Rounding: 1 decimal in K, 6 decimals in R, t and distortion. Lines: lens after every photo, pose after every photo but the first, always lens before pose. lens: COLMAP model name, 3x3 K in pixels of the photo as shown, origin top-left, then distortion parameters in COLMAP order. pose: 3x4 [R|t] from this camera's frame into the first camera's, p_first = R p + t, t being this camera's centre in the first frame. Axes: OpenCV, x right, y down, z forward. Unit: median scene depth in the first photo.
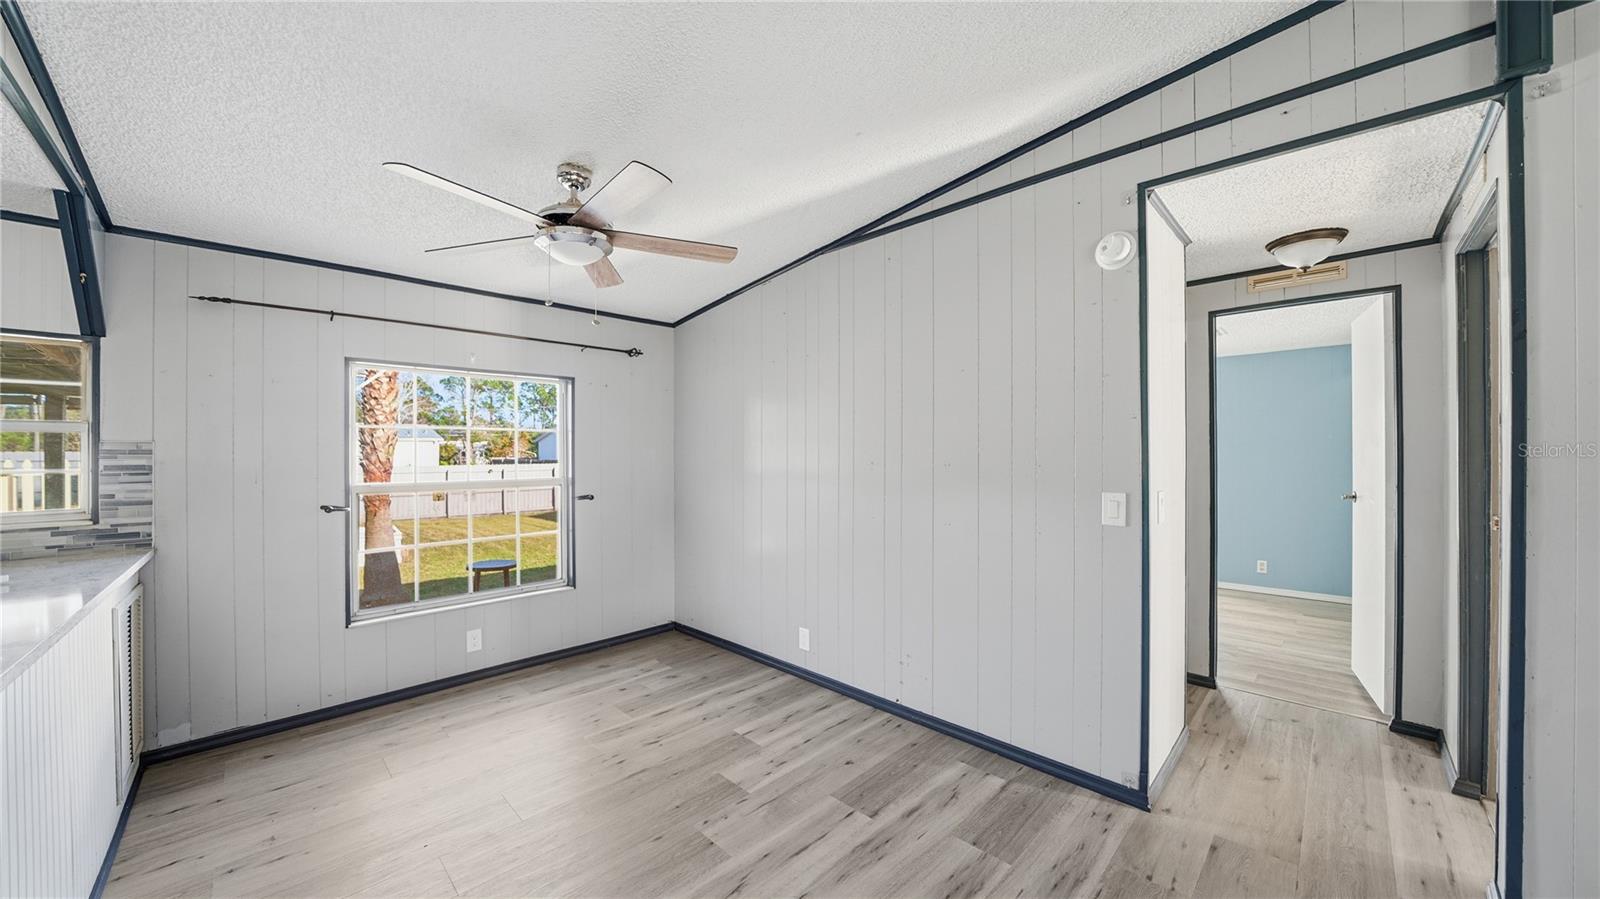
lens RADIAL K [[557.8, 0, 794.3], [0, 557.8, 452.7], [0, 0, 1]] dist [-0.023966, 0.002078]
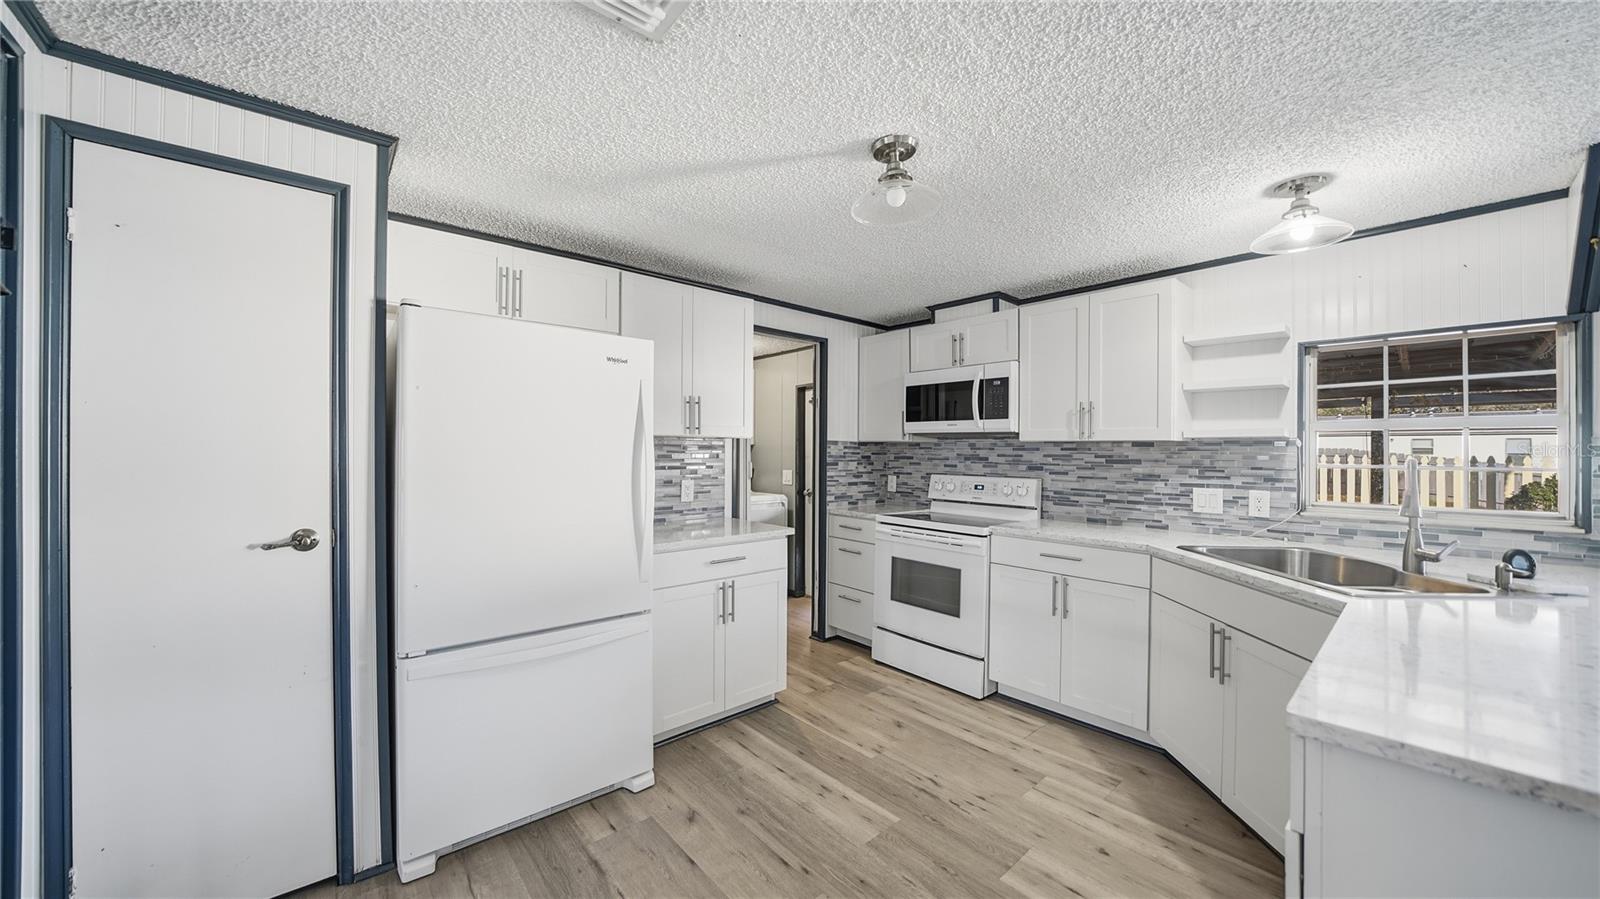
lens RADIAL K [[557.8, 0, 798.9], [0, 557.8, 449.5], [0, 0, 1]] dist [-0.023966, 0.002078]
pose [[-0.063711, 0.003283, -0.997963, -0.373900], [-0.001804, 0.999993, 0.003405, -0.000156], [0.997967, 0.002017, -0.063705, -0.191579]]
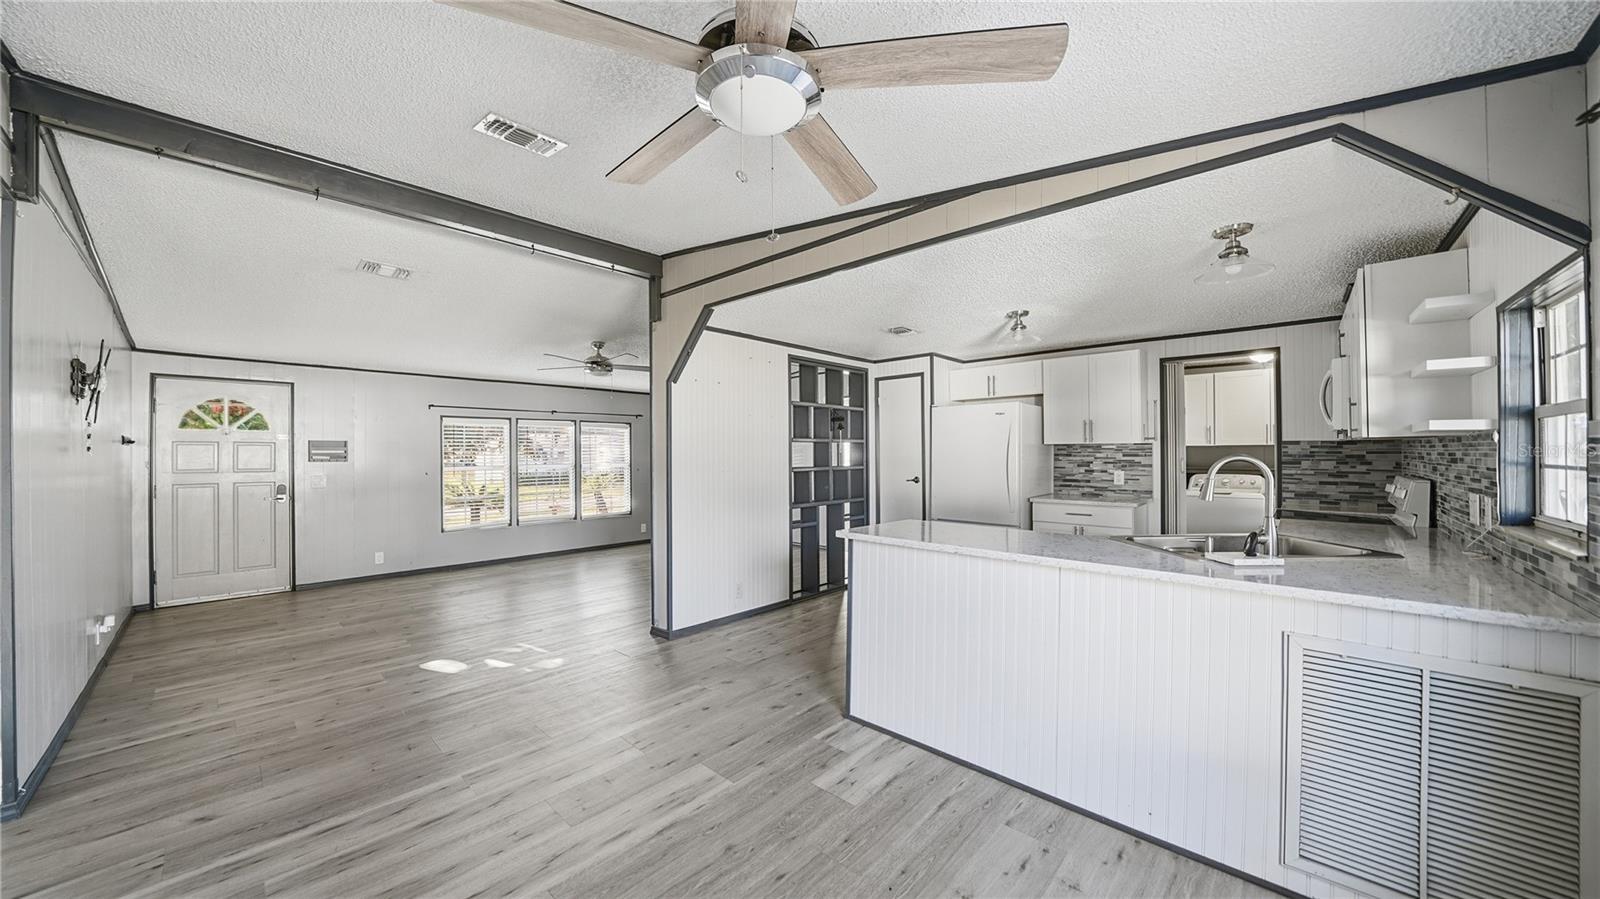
lens RADIAL K [[557.8, 0, 792.4], [0, 557.8, 448.9], [0, 0, 1]] dist [-0.023966, 0.002078]
pose [[-0.999102, 0.011588, -0.040766, -0.393735], [0.012063, 0.999862, -0.011440, 0.005505], [0.040628, -0.011921, -0.999103, 1.553541]]
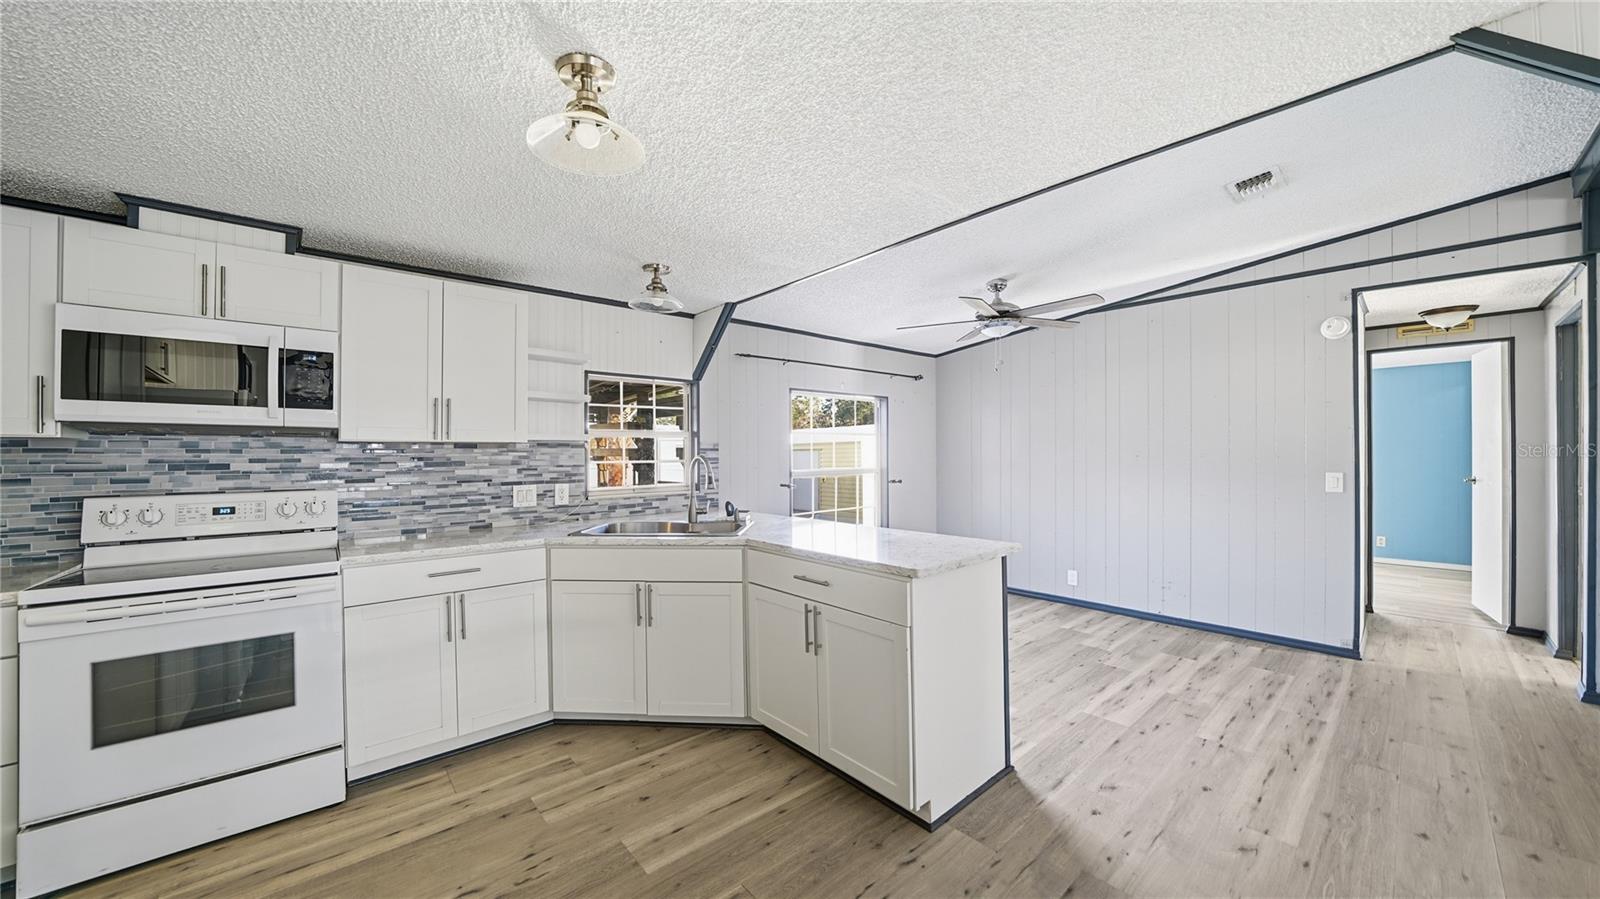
lens RADIAL K [[557.8, 0, 789.1], [0, 557.8, 452.2], [0, 0, 1]] dist [-0.023966, 0.002078]
pose [[0.997591, -0.001152, -0.069358, -0.888403], [0.001324, 0.999996, 0.002430, 0.003301], [0.069355, -0.002516, 0.997589, -0.707360]]
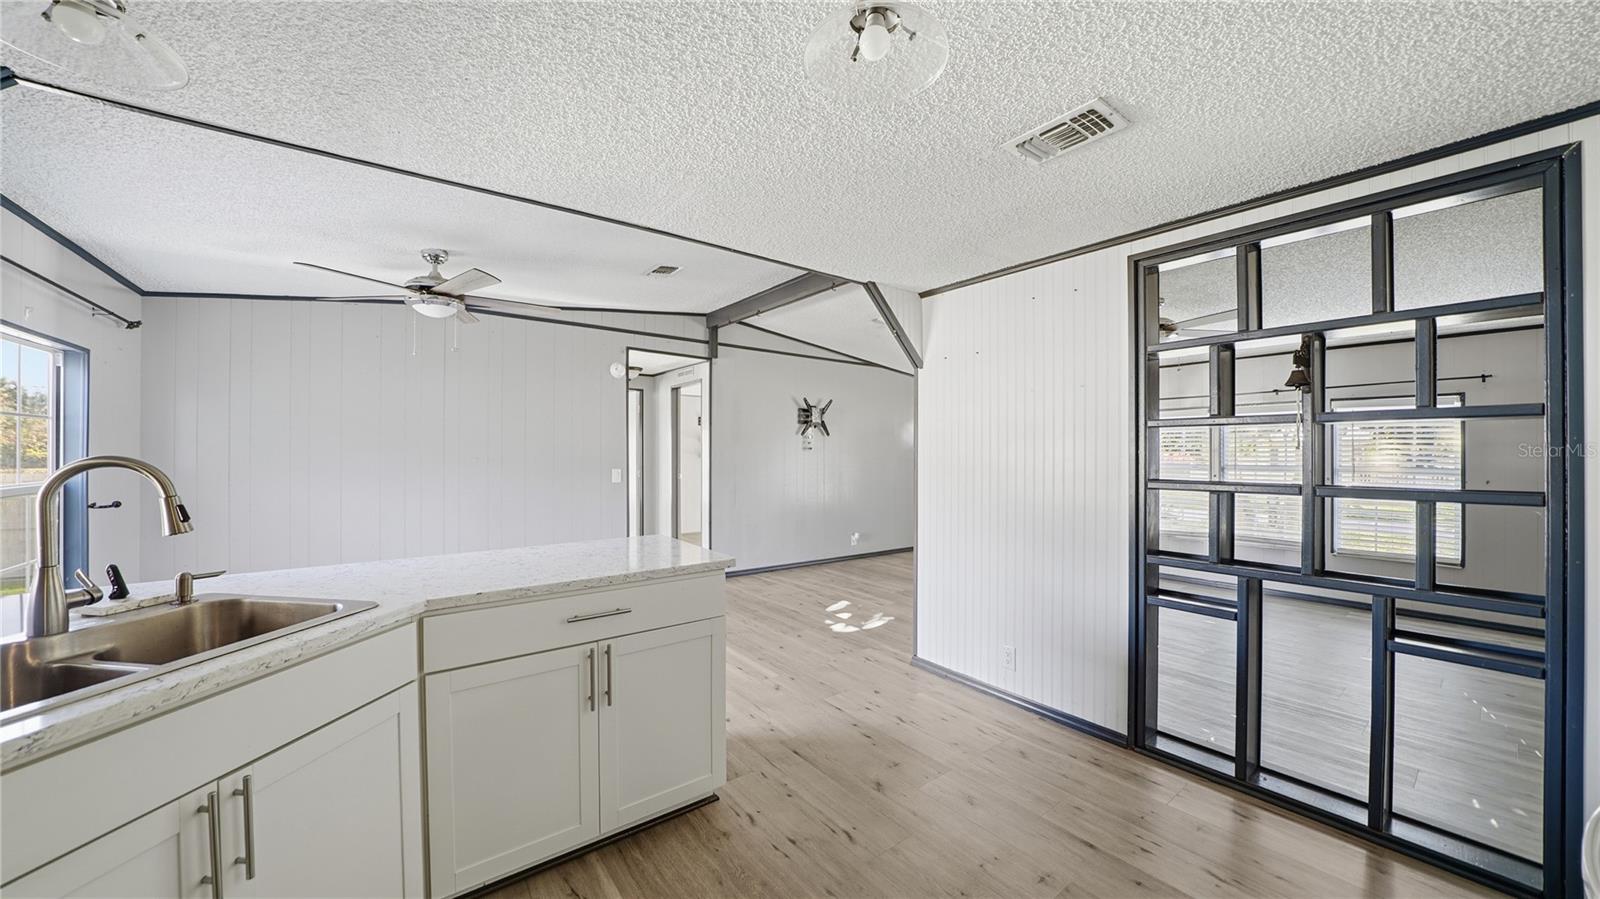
lens RADIAL K [[557.8, 0, 802.1], [0, 557.8, 451.4], [0, 0, 1]] dist [-0.023966, 0.002078]
pose [[0.124110, 0.009208, 0.992226, -1.635771], [-0.003804, 0.999954, -0.008804, 0.010916], [-0.992261, -0.002681, 0.124139, -0.106604]]
